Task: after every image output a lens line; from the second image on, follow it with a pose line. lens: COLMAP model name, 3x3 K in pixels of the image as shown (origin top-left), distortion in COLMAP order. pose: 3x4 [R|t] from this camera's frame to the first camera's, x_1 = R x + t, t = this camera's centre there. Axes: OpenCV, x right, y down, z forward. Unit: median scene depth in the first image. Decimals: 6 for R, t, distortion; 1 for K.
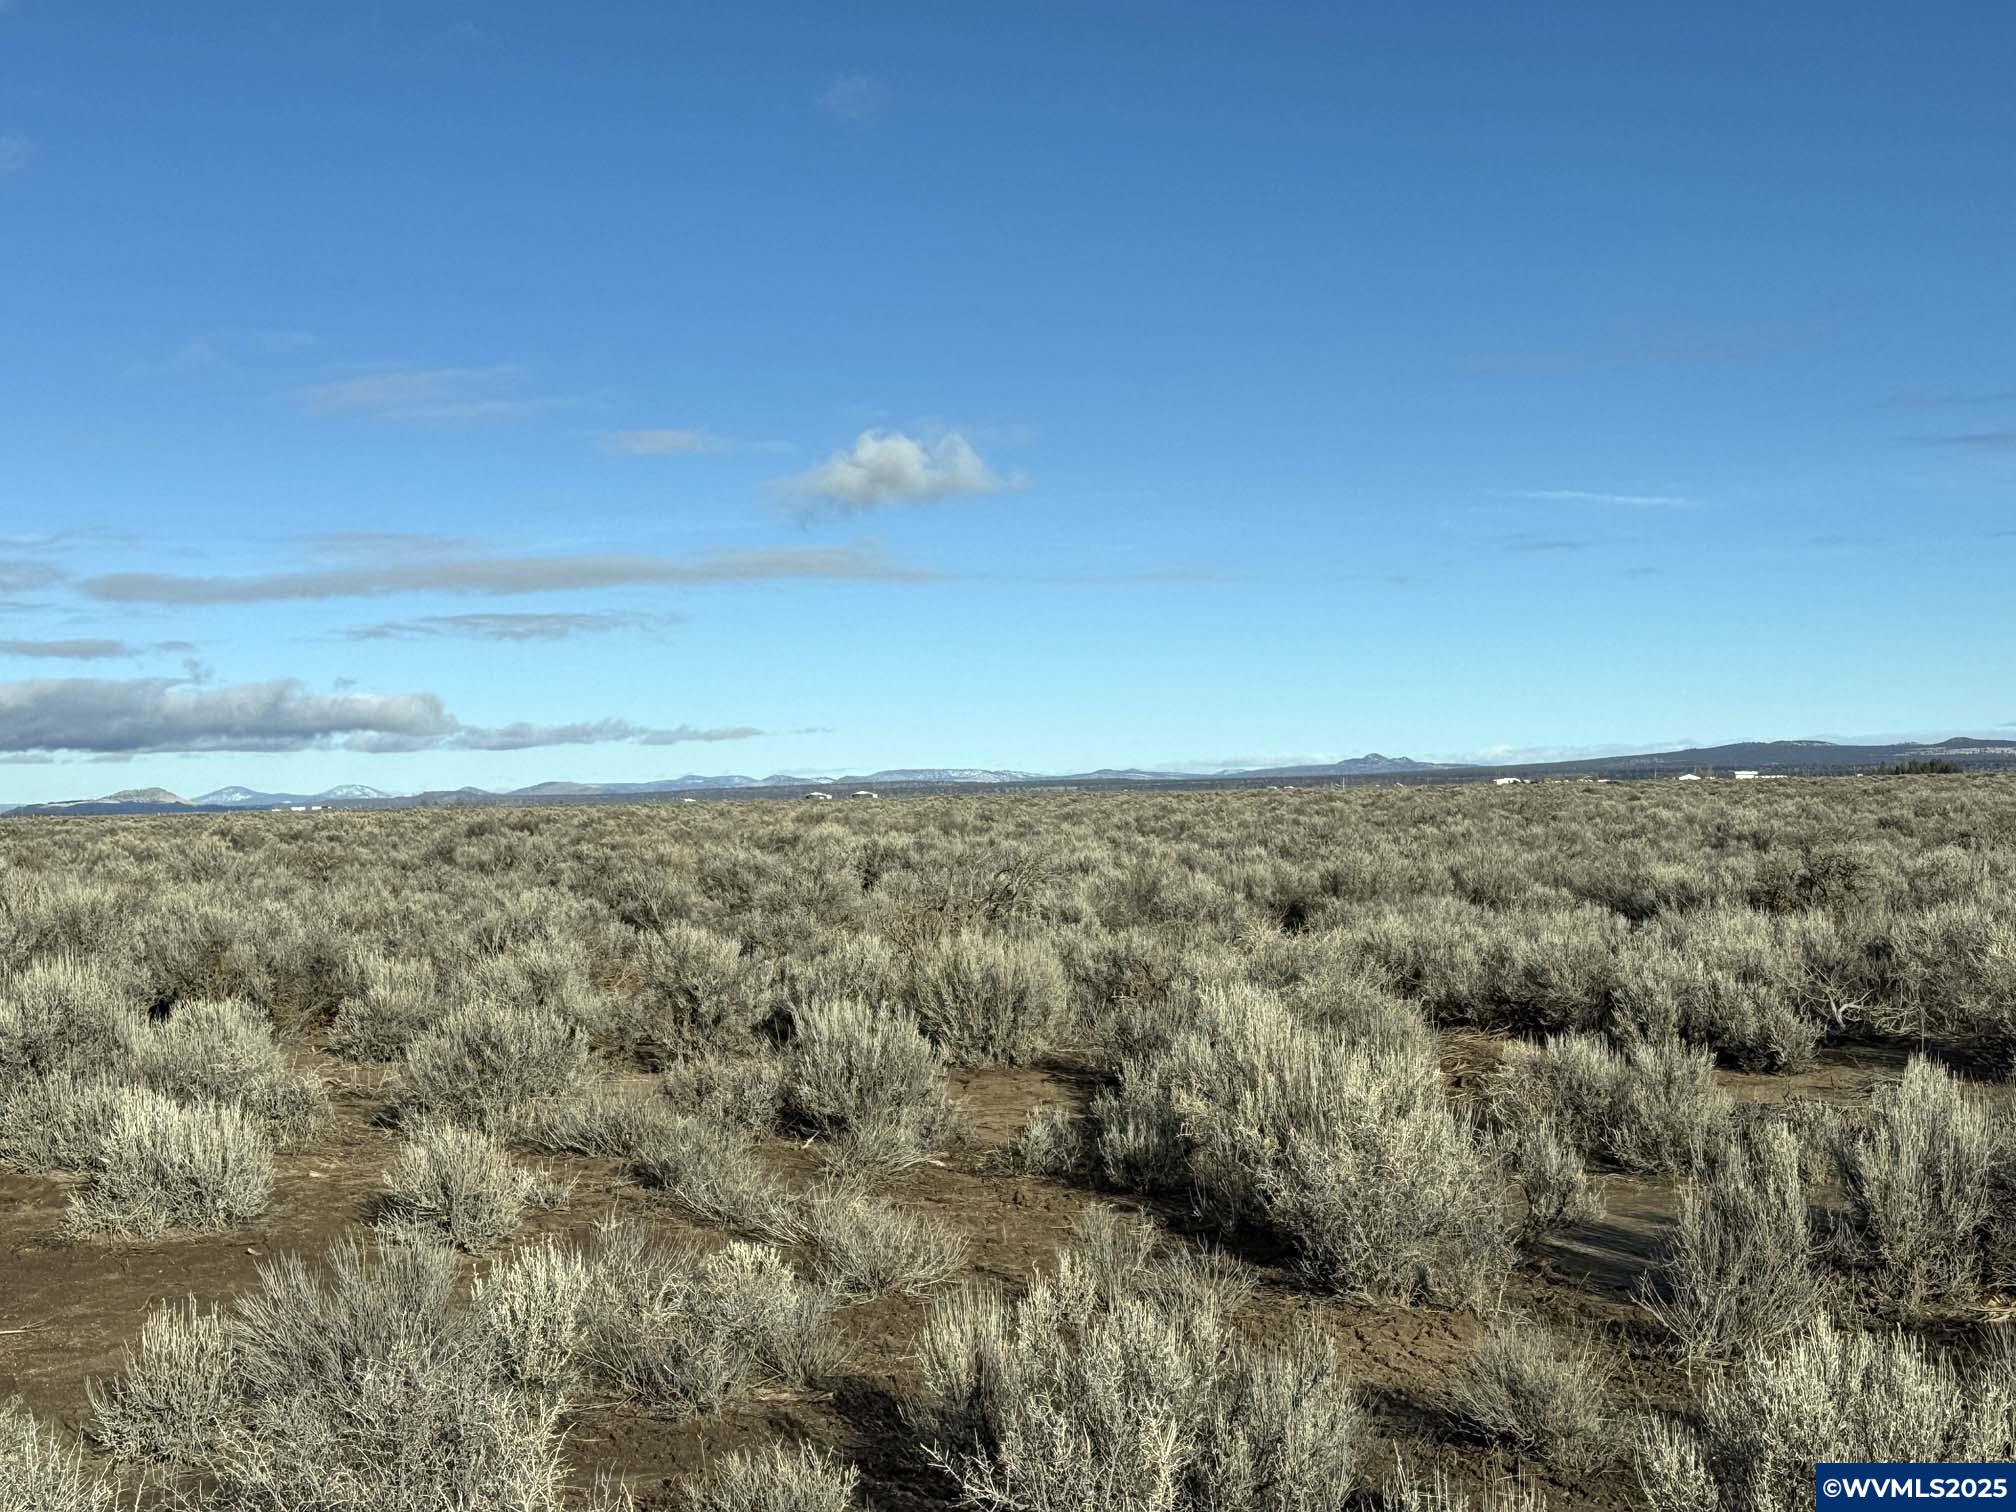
lens RADIAL K [[2659.8, 0, 979.6], [0, 2659.8, 756.3], [0, 0, 1]] dist [0.181960, -0.360910]
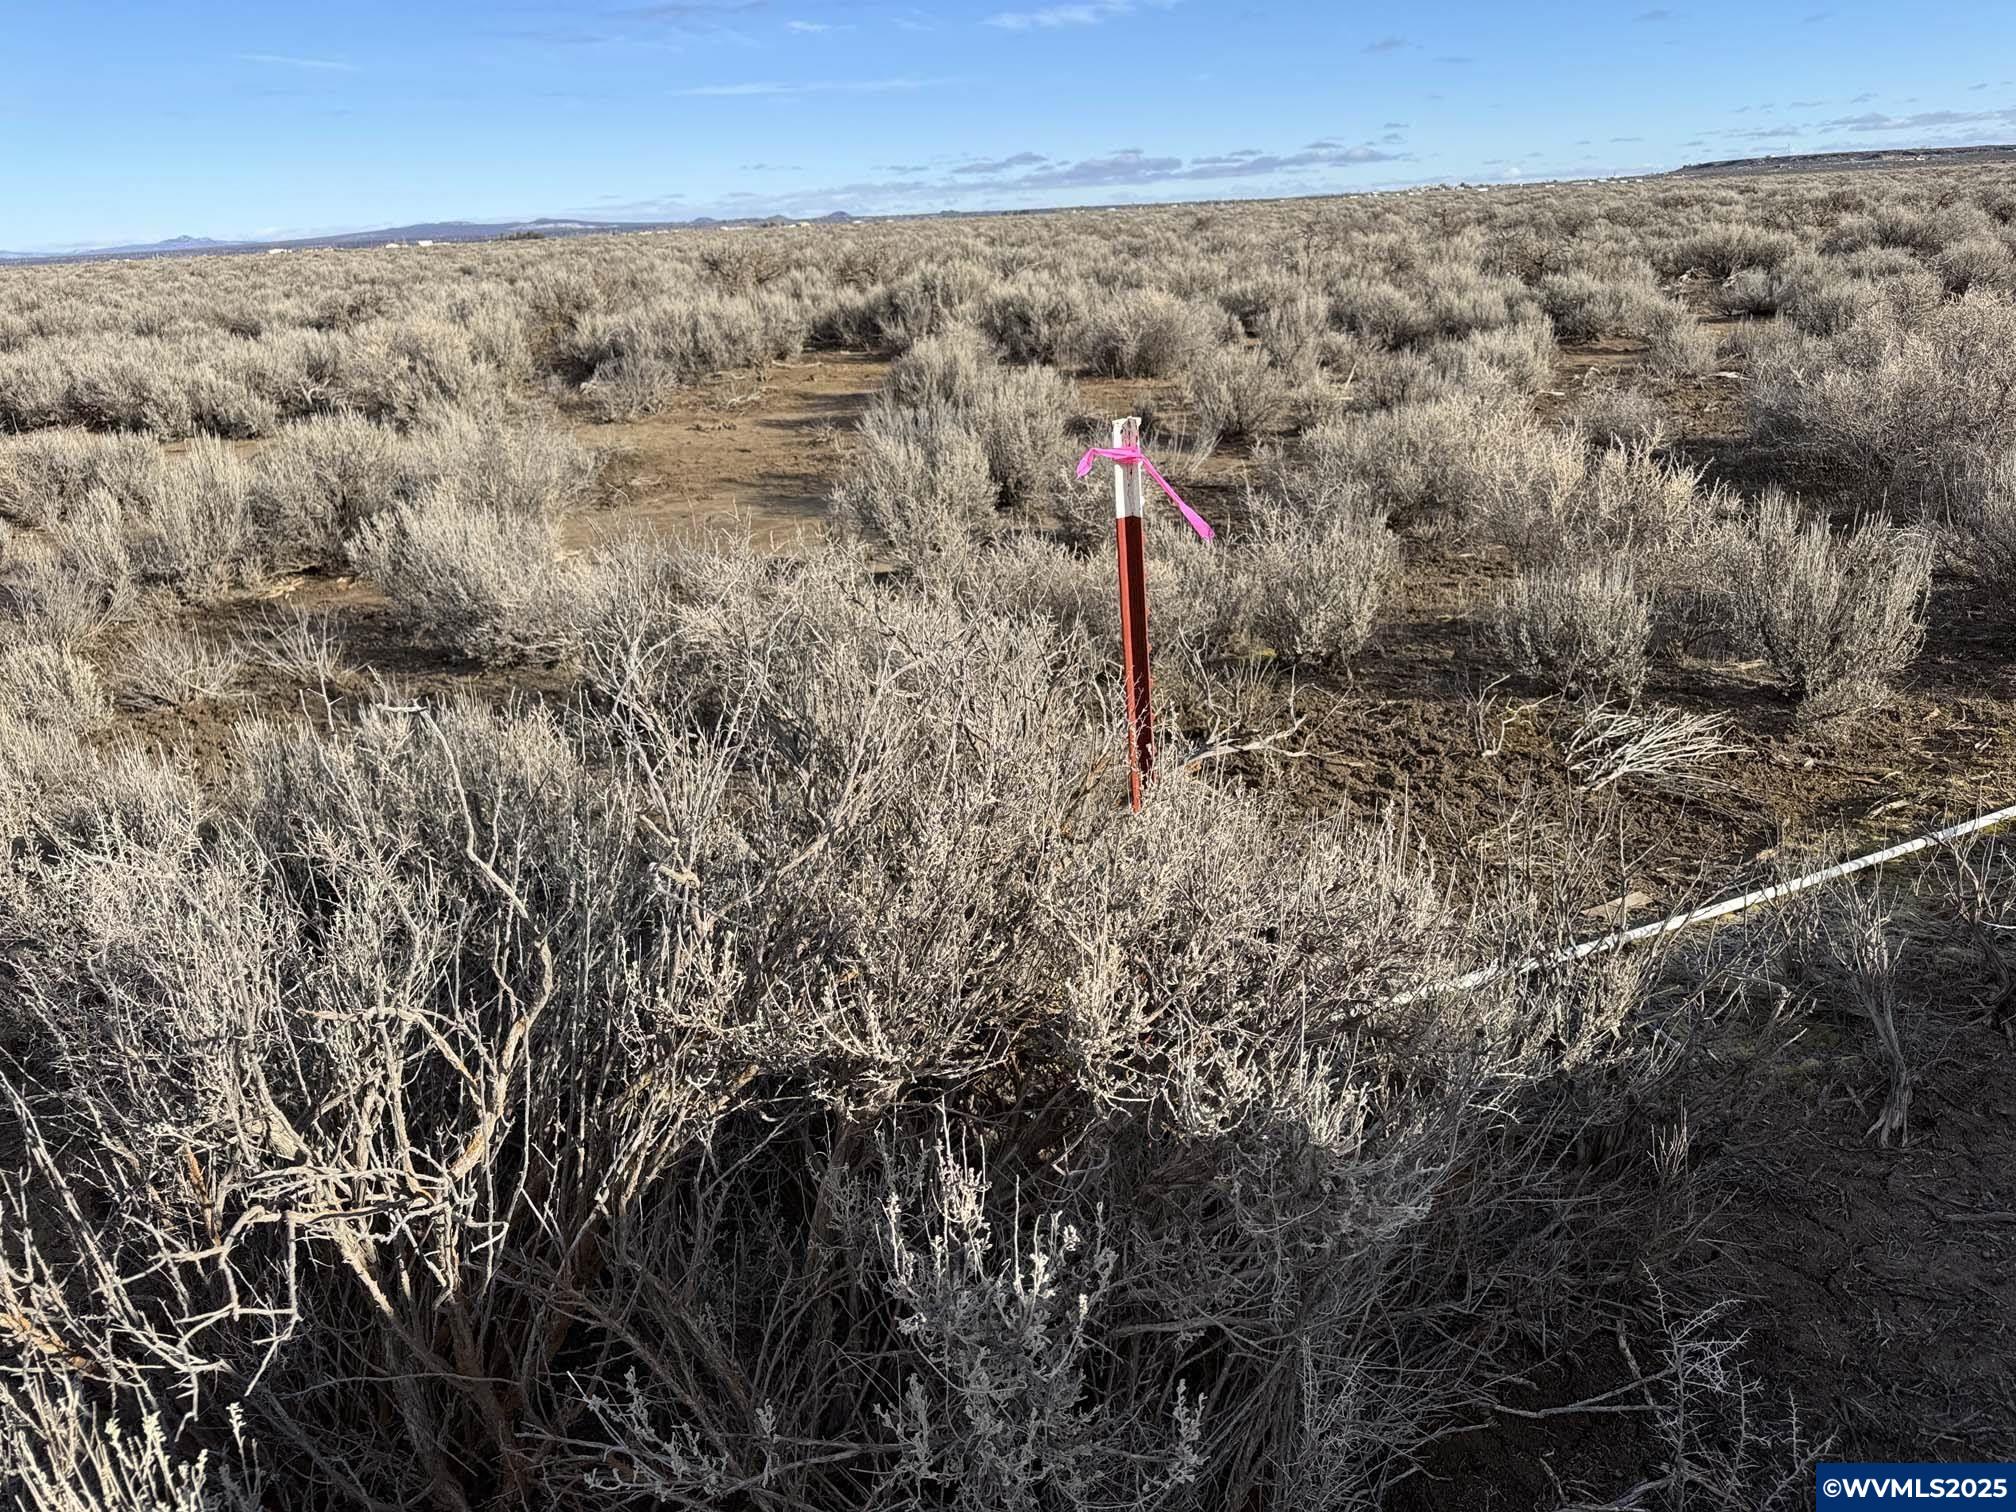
lens RADIAL K [[1393.5, 0, 1008.0], [0, 1393.5, 756.0], [0, 0, 1]] dist [-0.027940, 0.001219]
pose [[0.815747, -0.217755, 0.535855, 0.179248], [0.013919, 0.933550, 0.358178, 0.007405], [-0.578242, -0.284724, 0.764571, 0.070431]]
